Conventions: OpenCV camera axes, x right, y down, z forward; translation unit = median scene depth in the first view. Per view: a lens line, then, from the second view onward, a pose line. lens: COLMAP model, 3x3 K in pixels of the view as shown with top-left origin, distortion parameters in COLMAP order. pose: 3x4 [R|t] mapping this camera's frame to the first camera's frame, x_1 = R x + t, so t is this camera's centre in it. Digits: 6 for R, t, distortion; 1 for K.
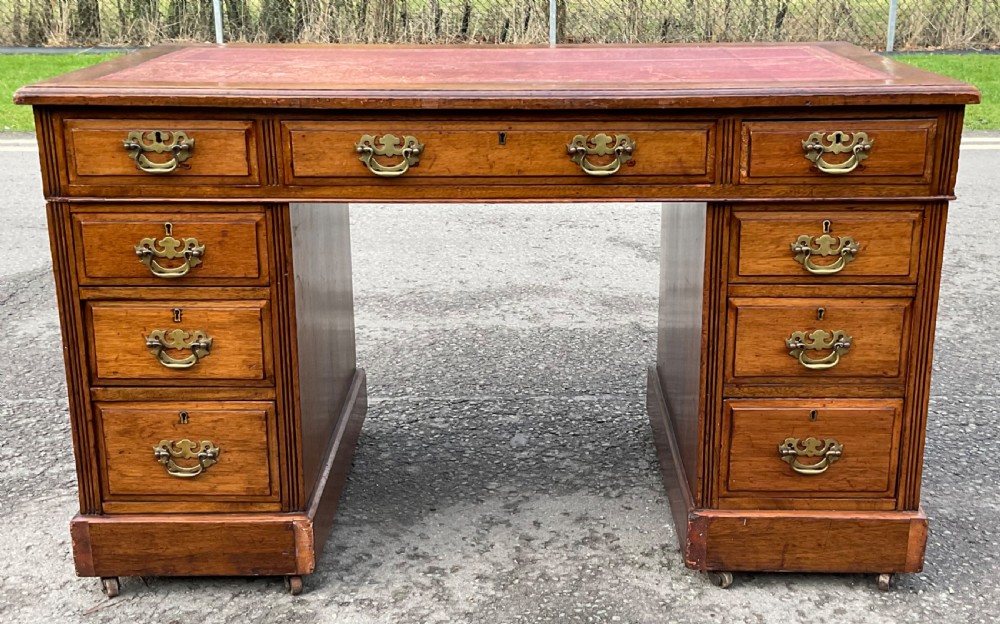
lens RADIAL K [[1154.1, 0, 536.8], [0, 1154.1, 271.0], [0, 0, 1]] dist [0.056932, 0.000000]
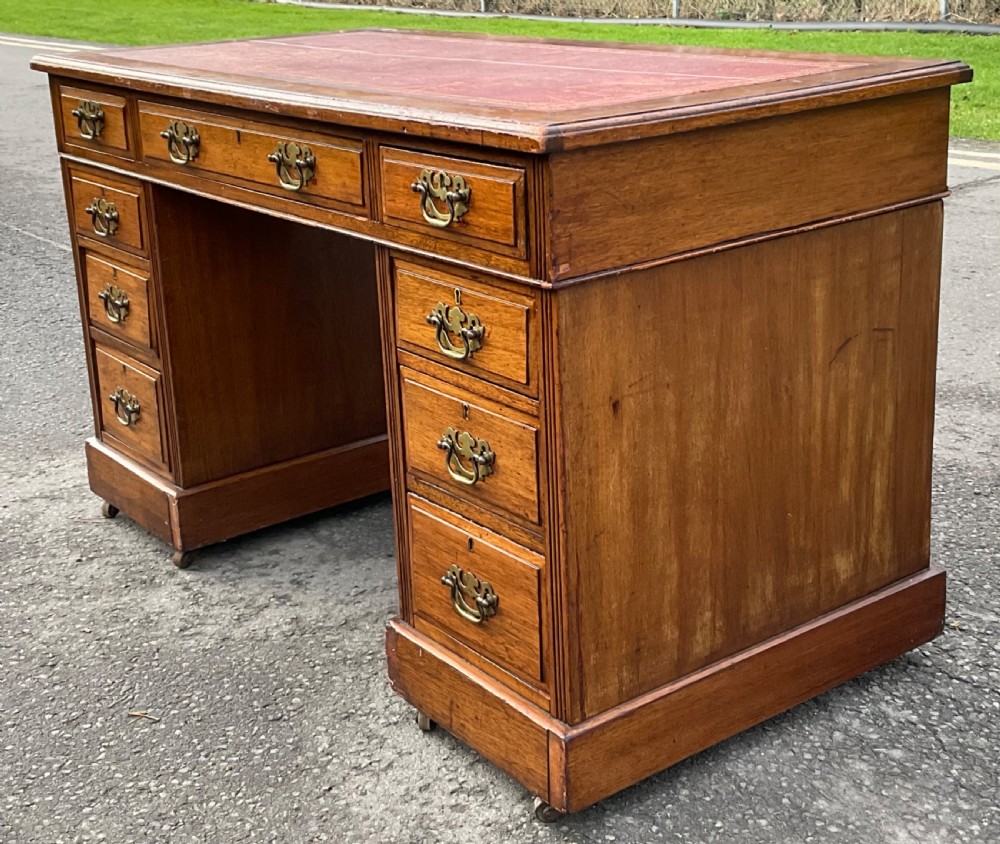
lens RADIAL K [[1503.8, 0, 540.0], [0, 1503.8, 345.9], [0, 0, 1]] dist [0.072314, 0.000000]
pose [[0.612067, 0.200411, -0.764990, 0.991006], [-0.186451, 0.976655, 0.106684, -0.115569], [0.768512, 0.077336, 0.635145, 0.396902]]
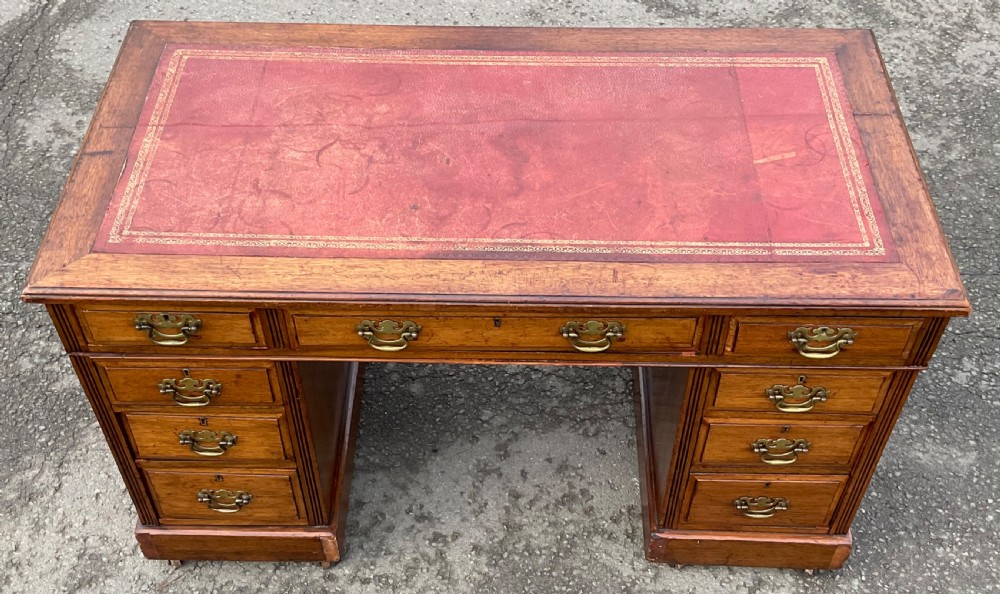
lens RADIAL K [[1110.0, 0, 508.3], [0, 1110.0, 294.1], [0, 0, 1]] dist [0.077381, 0.000000]
pose [[0.999666, 0.023706, -0.010339, -0.009780], [-0.014879, 0.854139, 0.519831, -0.602752], [0.021154, -0.519503, 0.854206, 0.150900]]
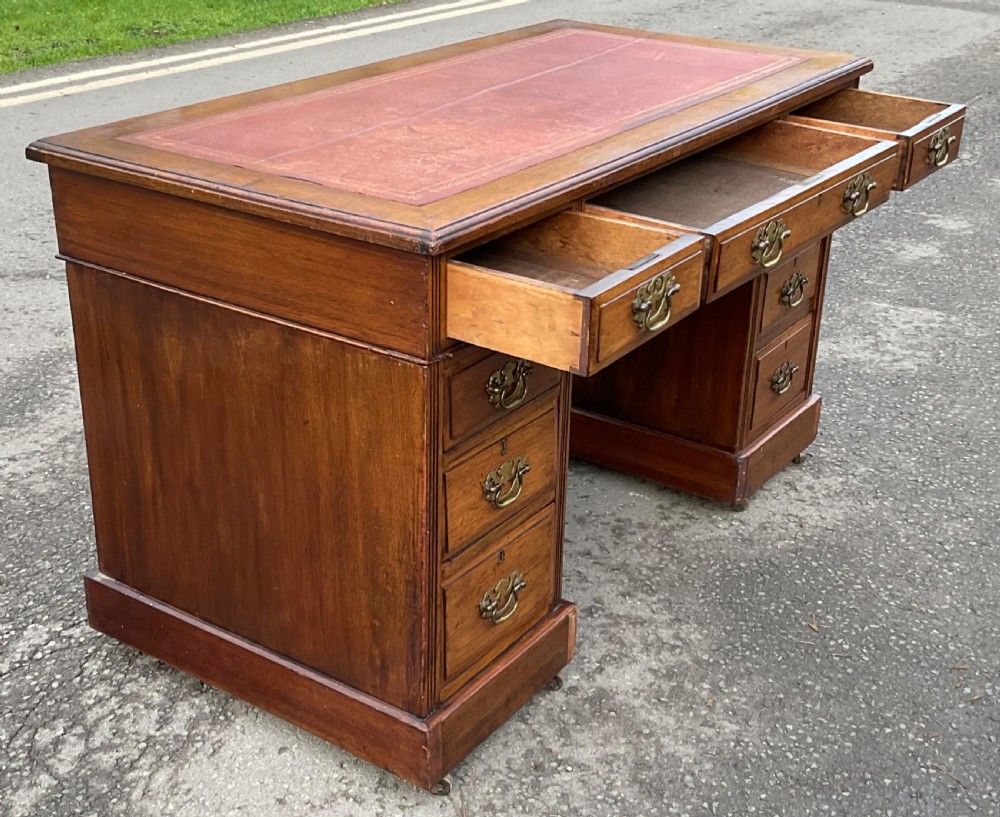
lens RADIAL K [[1357.6, 0, 466.7], [0, 1357.6, 390.4], [0, 0, 1]] dist [0.090201, 0.000000]
pose [[0.587374, -0.320772, 0.743032, -1.035497], [0.212156, 0.947021, 0.241124, -0.246431], [-0.781013, 0.016009, 0.624309, 0.366312]]
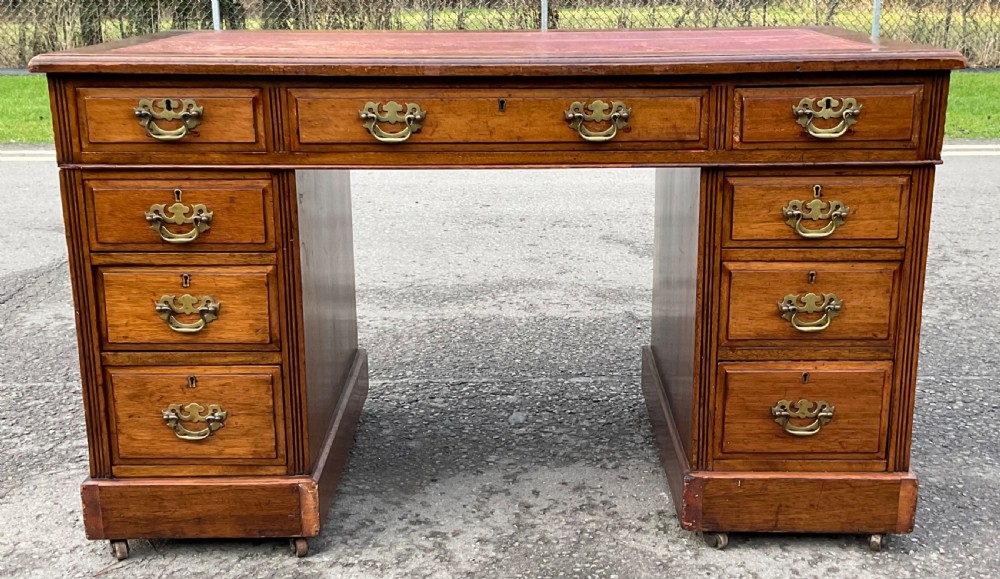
lens RADIAL K [[1130.1, 0, 530.0], [0, 1130.1, 271.9], [0, 0, 1]] dist [0.062065, 0.000000]
pose [[0.999991, -0.003940, 0.001267, -0.006240], [0.003964, 0.999803, -0.019469, 0.049440], [-0.001190, 0.019473, 0.999810, -0.006564]]
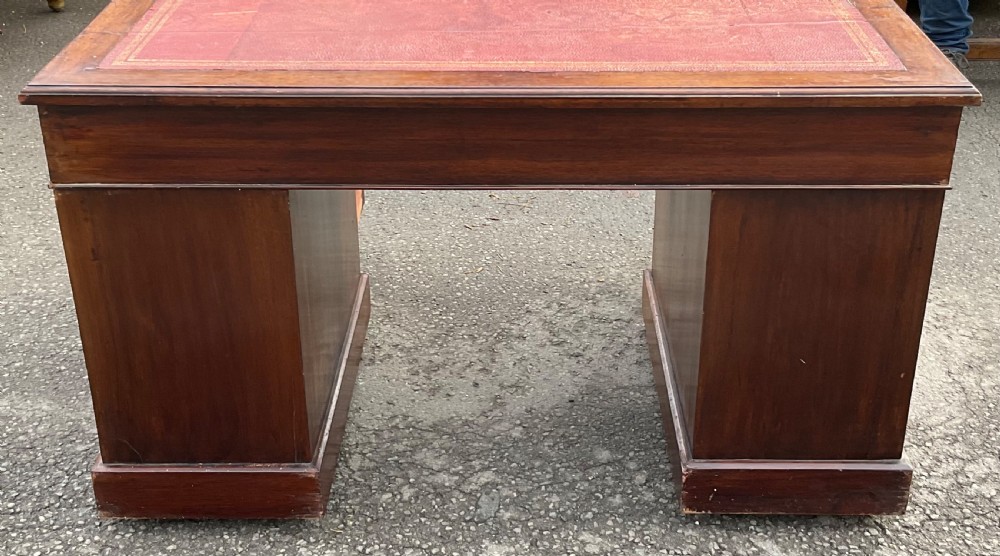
lens RADIAL K [[1243.5, 0, 504.3], [0, 1243.5, 187.8], [0, 0, 1]] dist [0.052939, 0.000000]
pose [[-0.999769, -0.004124, 0.021106, -0.060111], [0.011037, 0.743937, 0.668158, -0.842885], [-0.018457, 0.668237, -0.743720, 2.039516]]
